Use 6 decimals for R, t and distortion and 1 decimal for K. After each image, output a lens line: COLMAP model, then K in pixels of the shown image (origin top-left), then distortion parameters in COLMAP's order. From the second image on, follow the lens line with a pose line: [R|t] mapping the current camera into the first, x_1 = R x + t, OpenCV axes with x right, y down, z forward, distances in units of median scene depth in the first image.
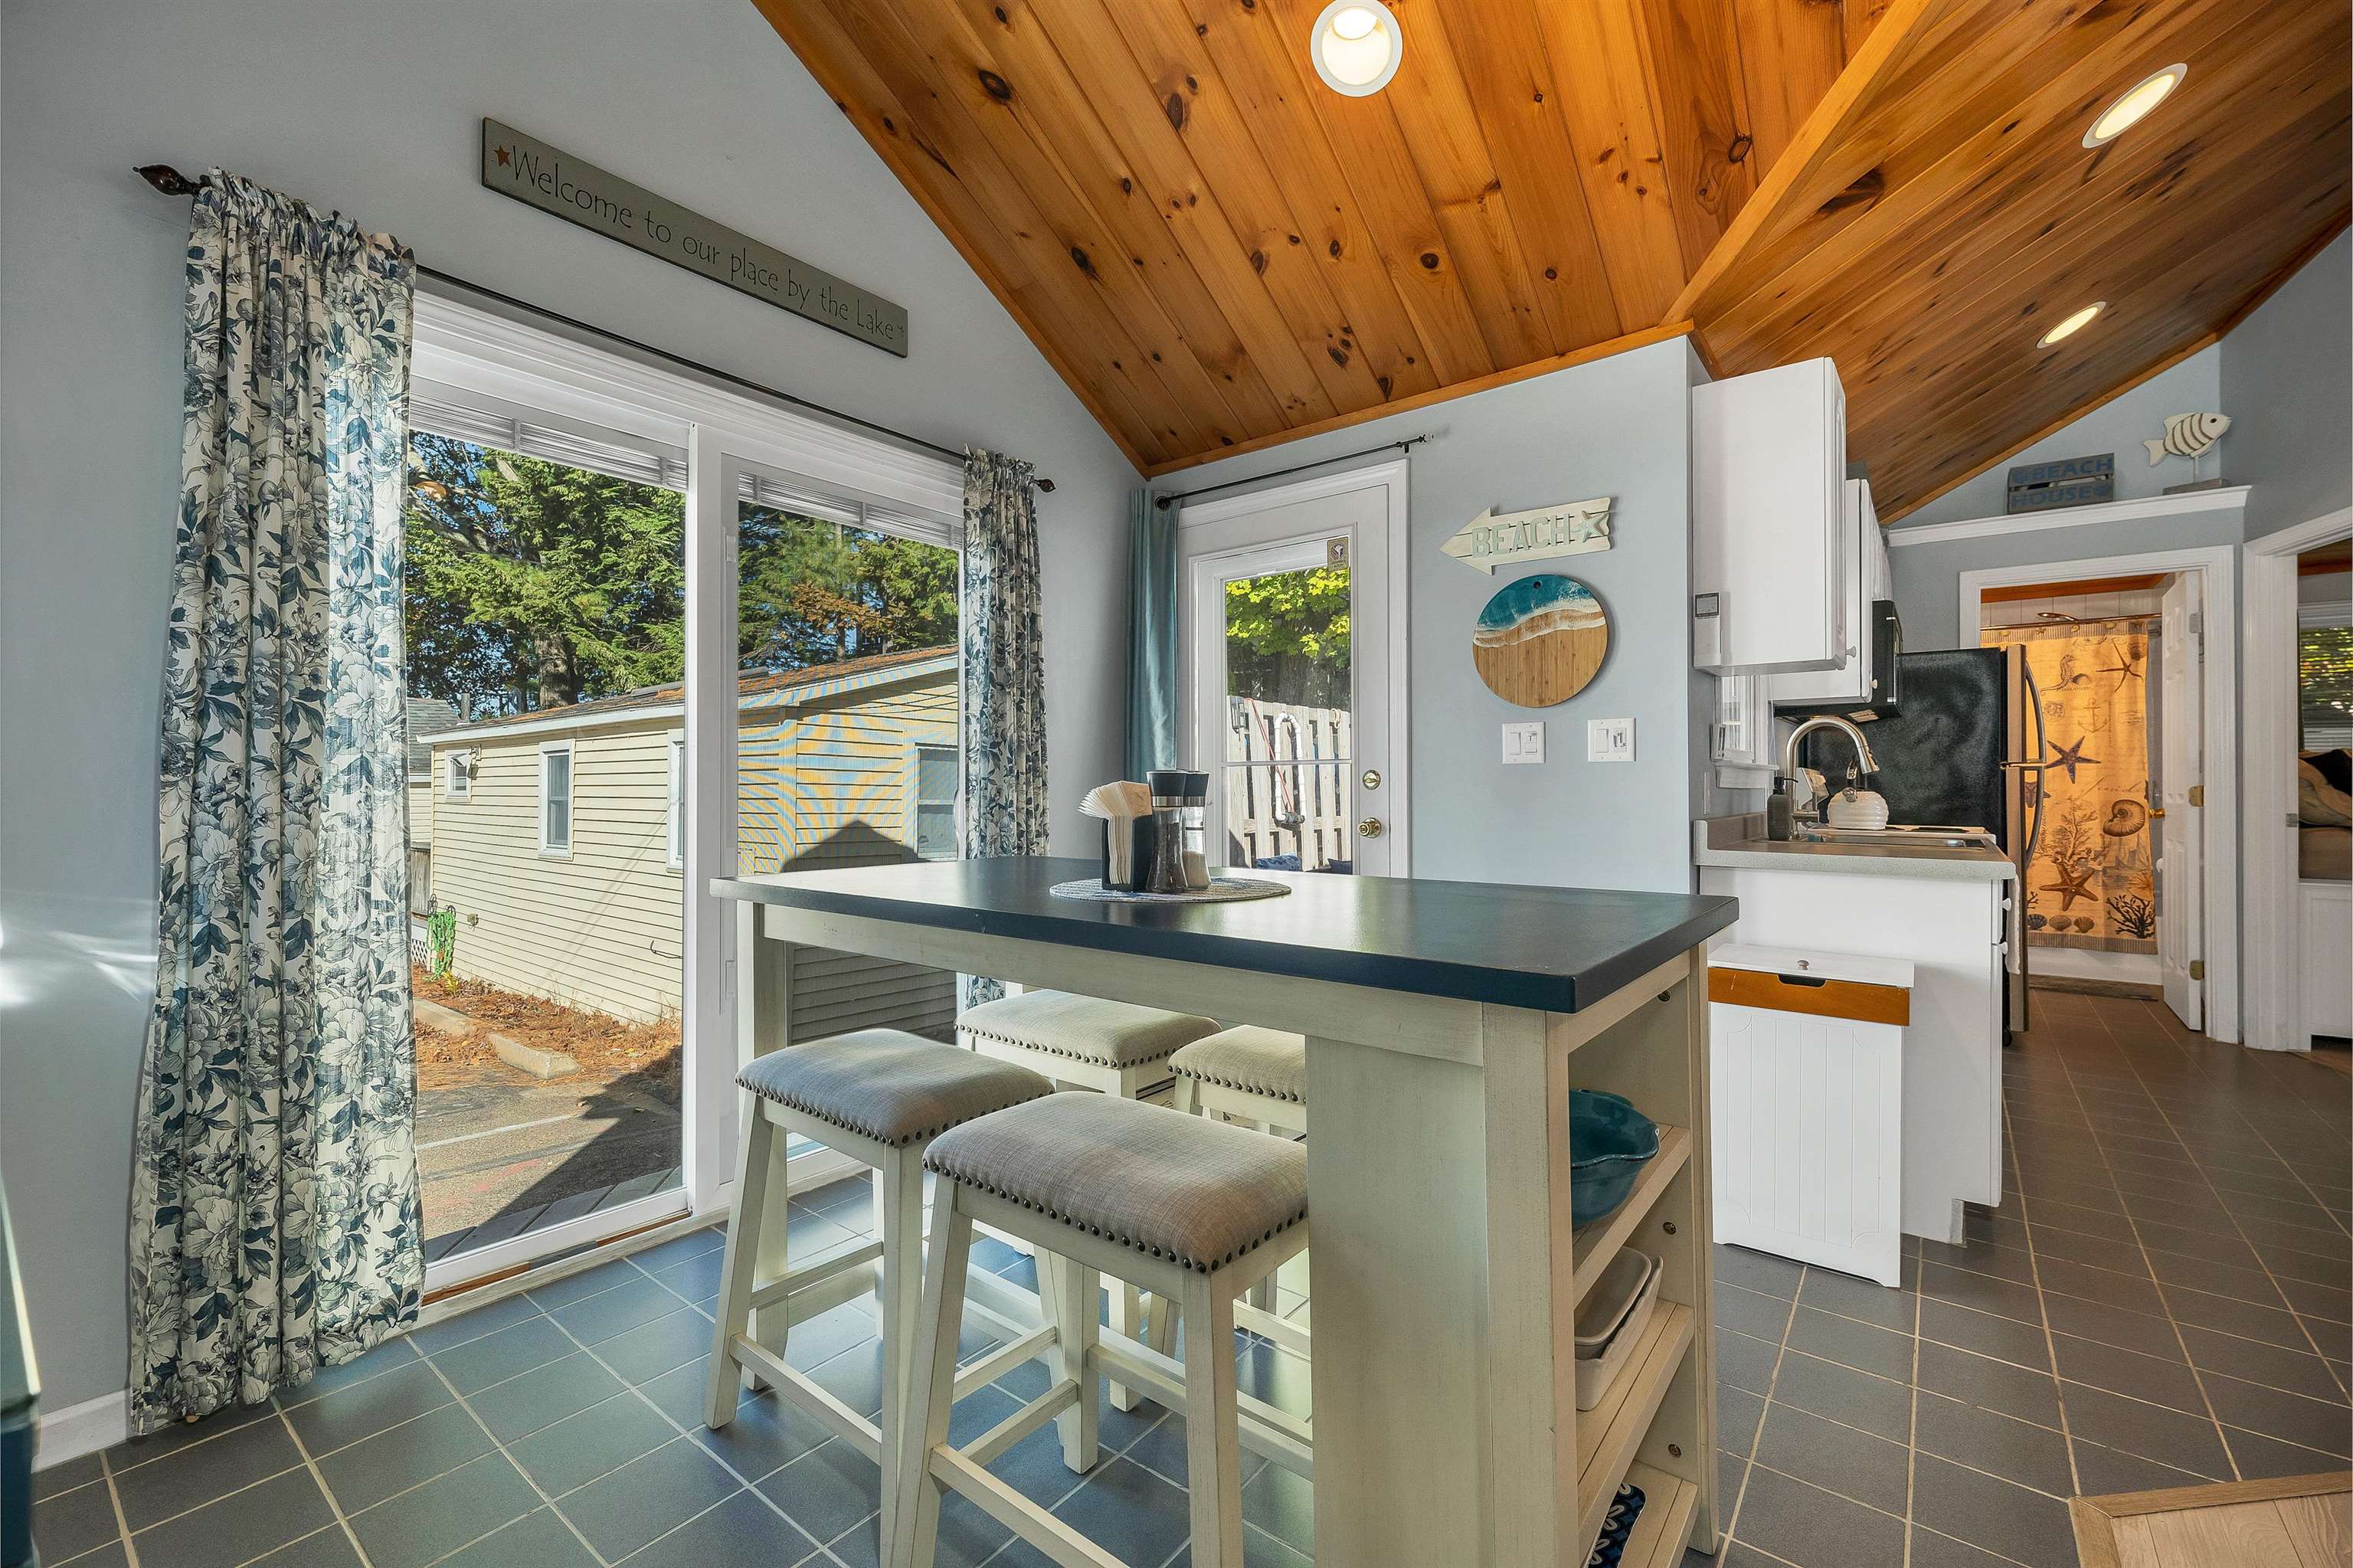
lens RADIAL K [[977.2, 0, 1177.3], [0, 977.2, 782.0], [0, 0, 1]] dist [0.000579, 0.000227]
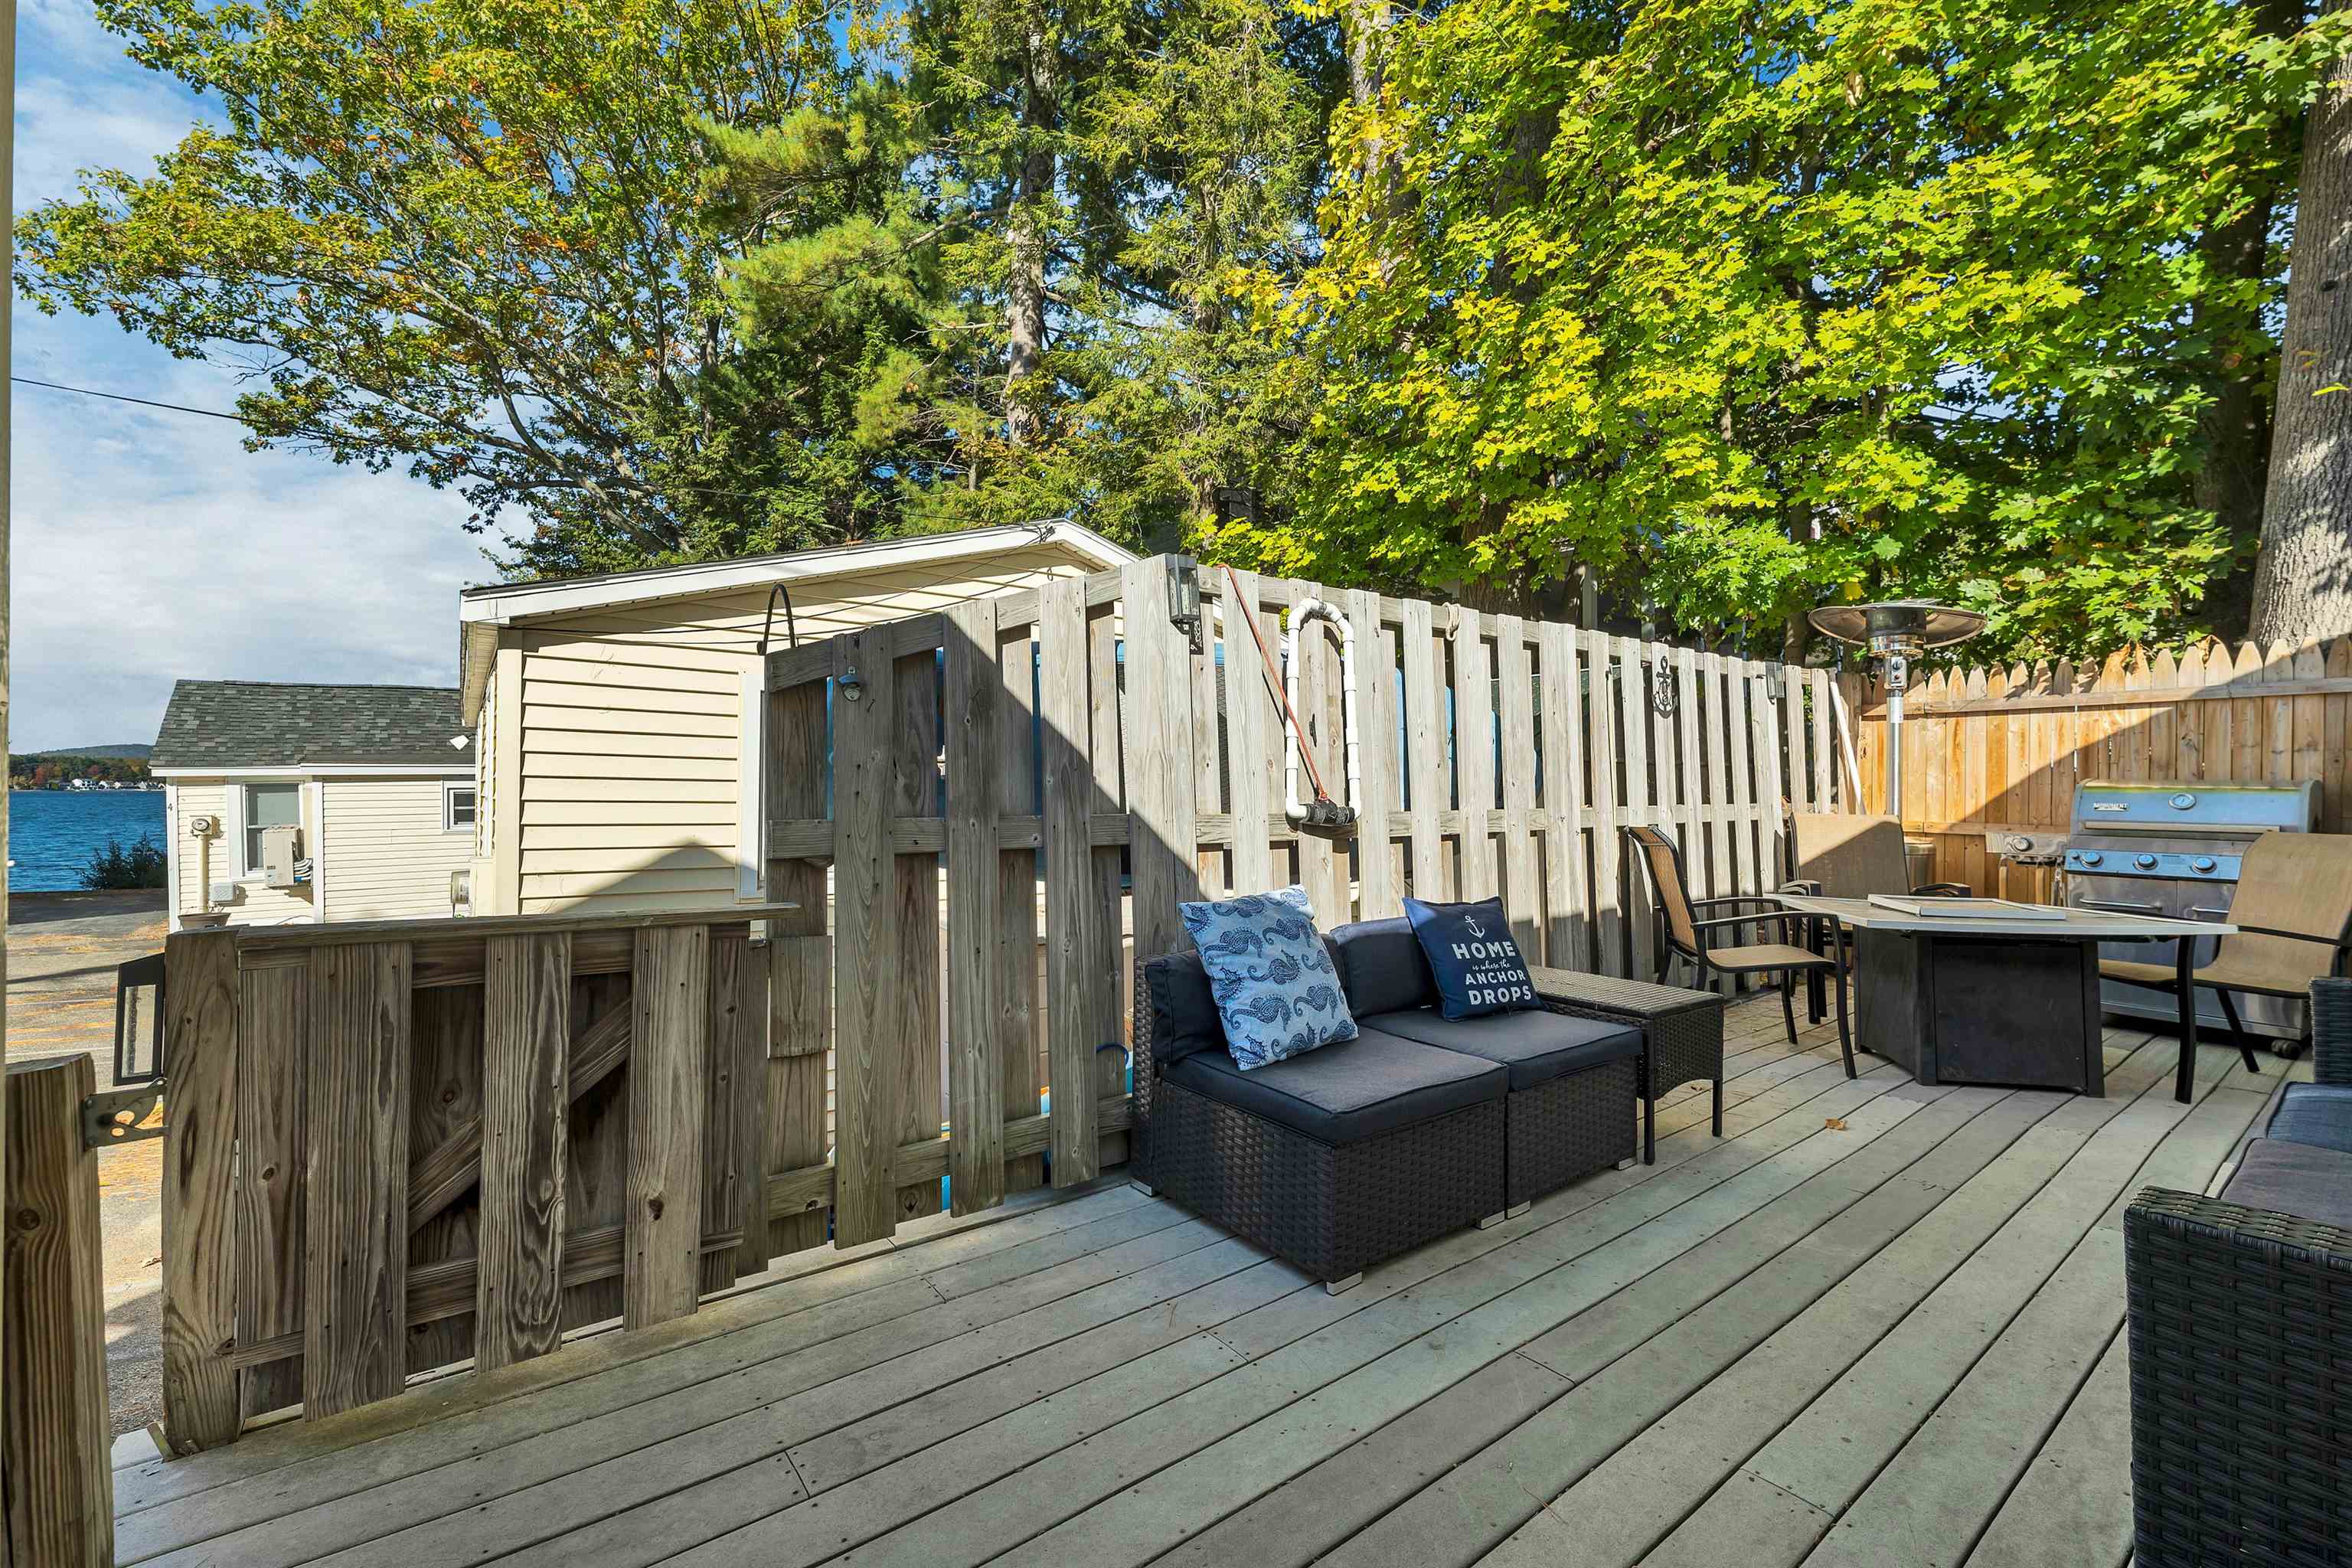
lens RADIAL K [[970.0, 0, 1187.4], [0, 970.0, 804.0], [0, 0, 1]] dist [0.002676, 0.000072]
pose [[0.970318, 0.001166, -0.241831, 0.152739], [0.004563, 0.999722, 0.023127, 0.019200], [0.241790, -0.023544, 0.970043, 0.467927]]
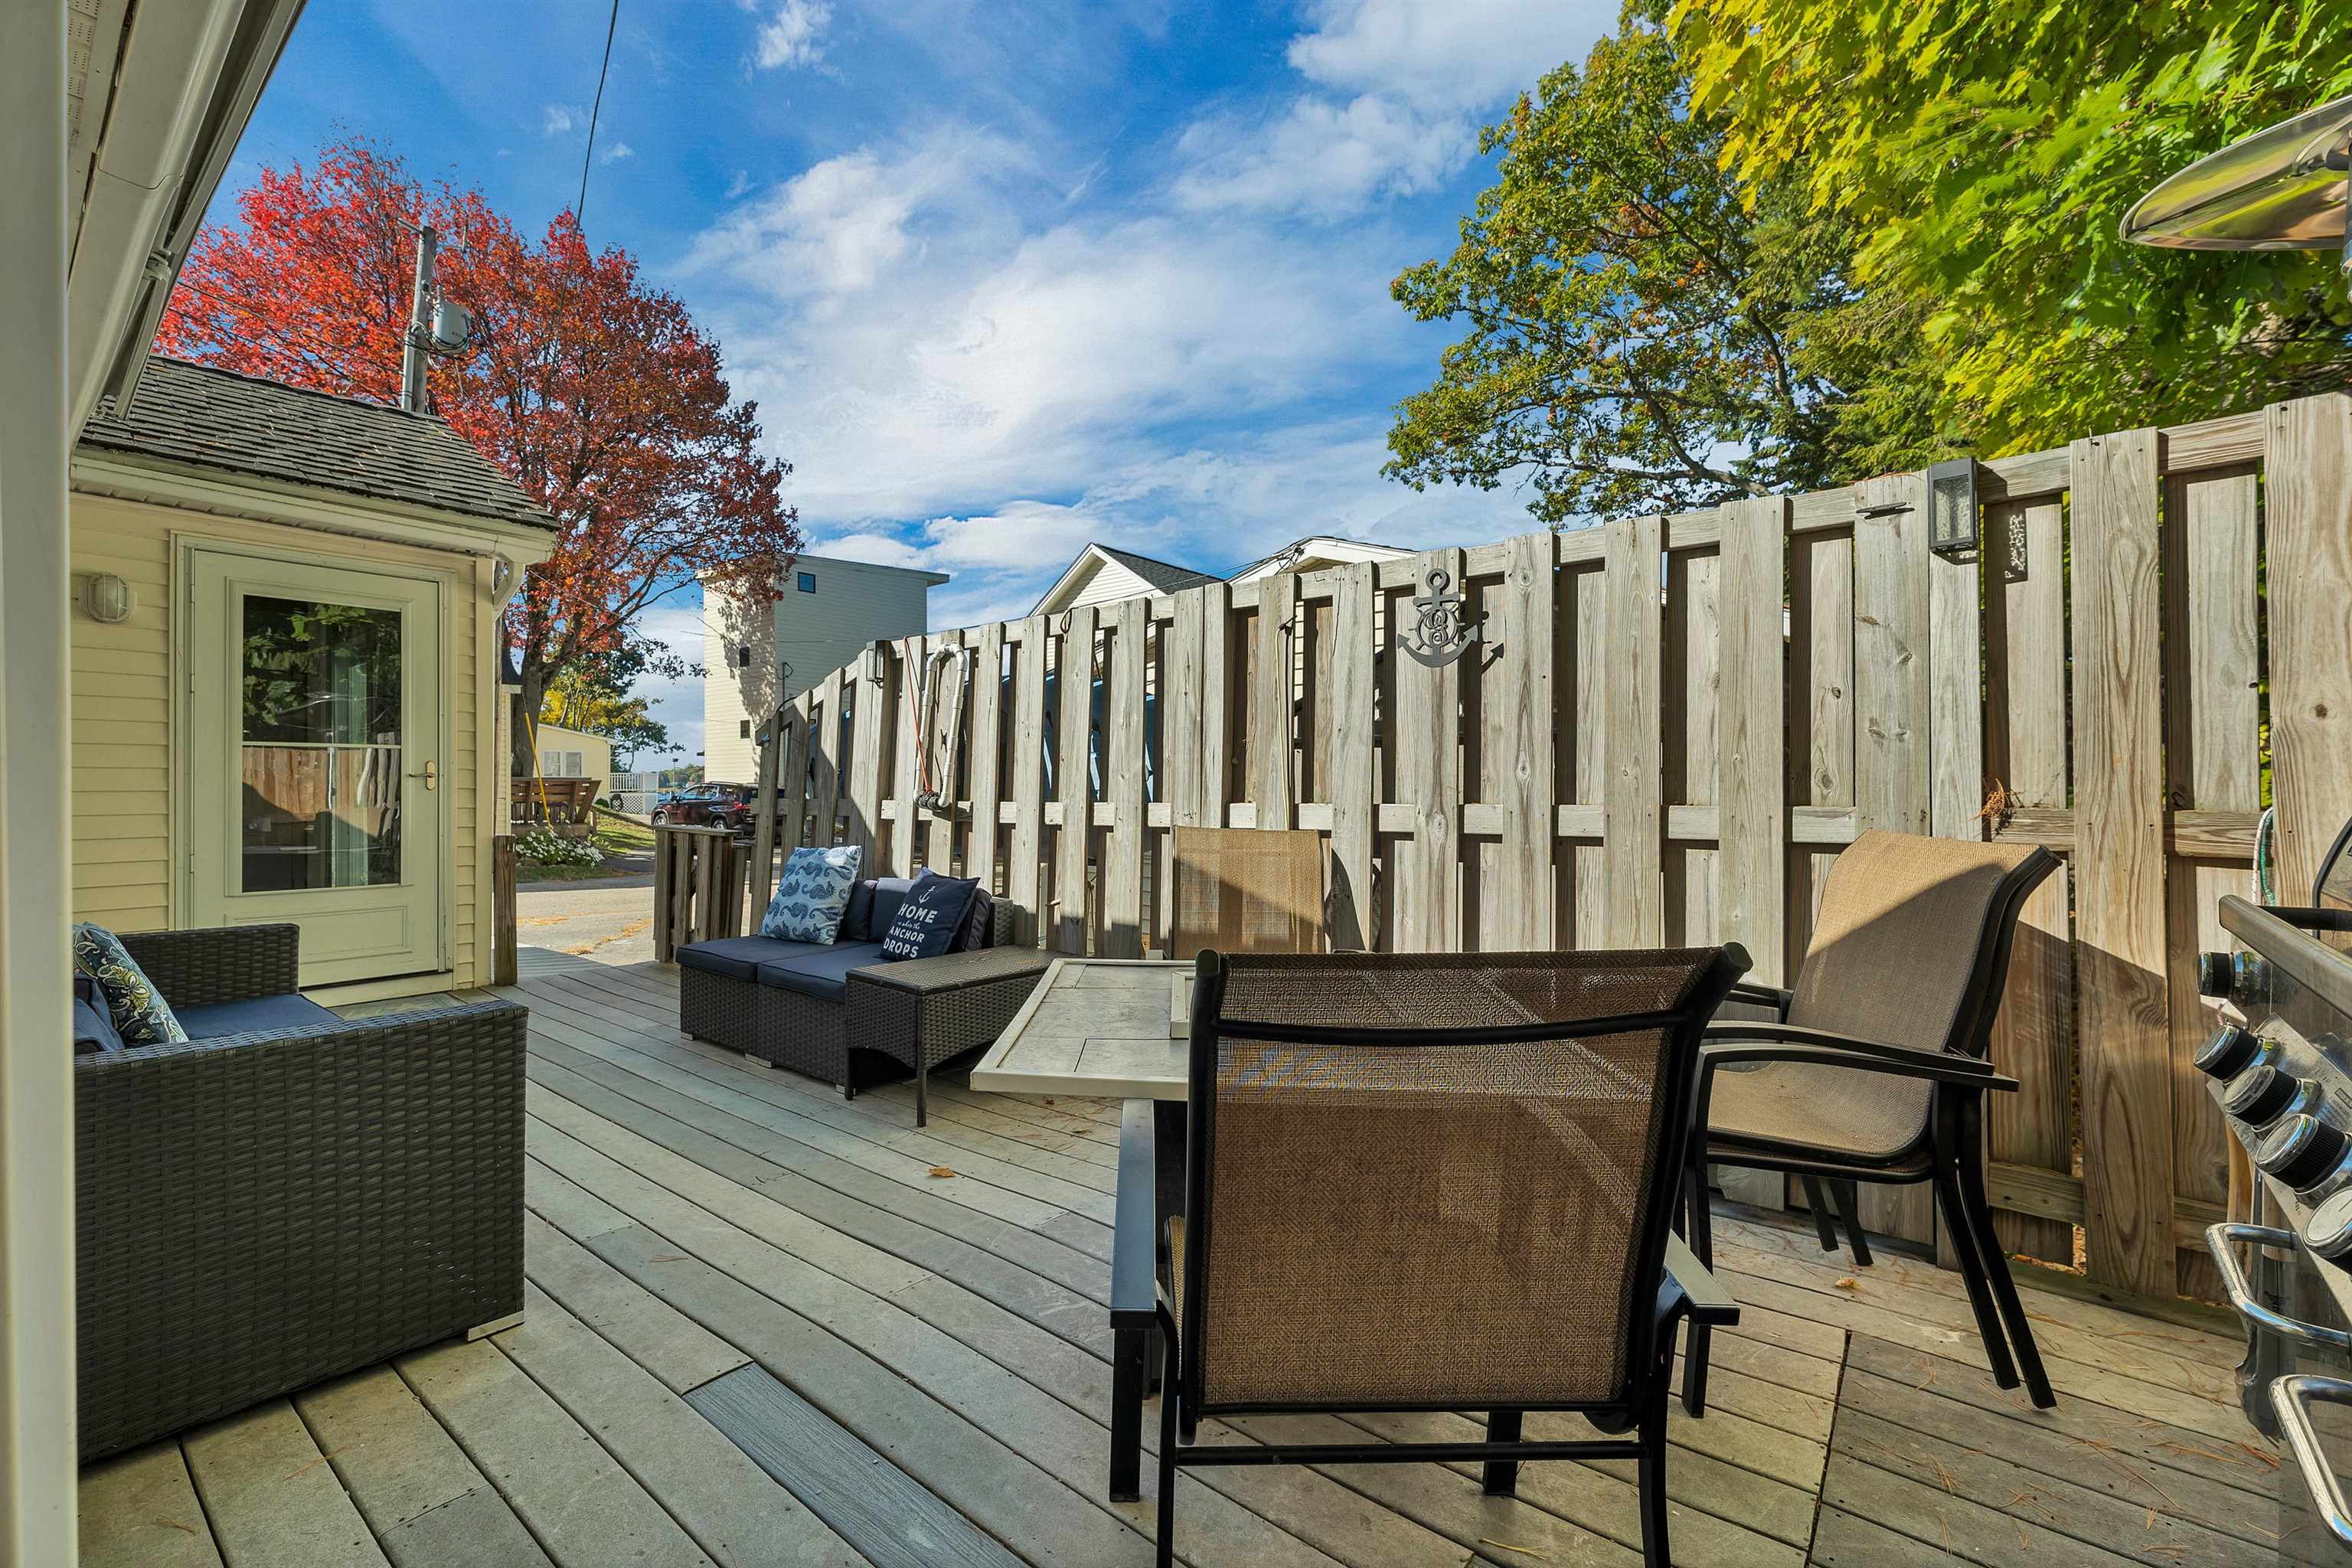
lens RADIAL K [[970.0, 0, 1187.4], [0, 970.0, 804.0], [0, 0, 1]] dist [0.002676, 0.000072]
pose [[0.006383, -0.006668, -0.999957, 0.350494], [-0.000100, 0.999978, -0.006669, 0.026539], [0.999980, 0.000143, 0.006383, 0.678426]]
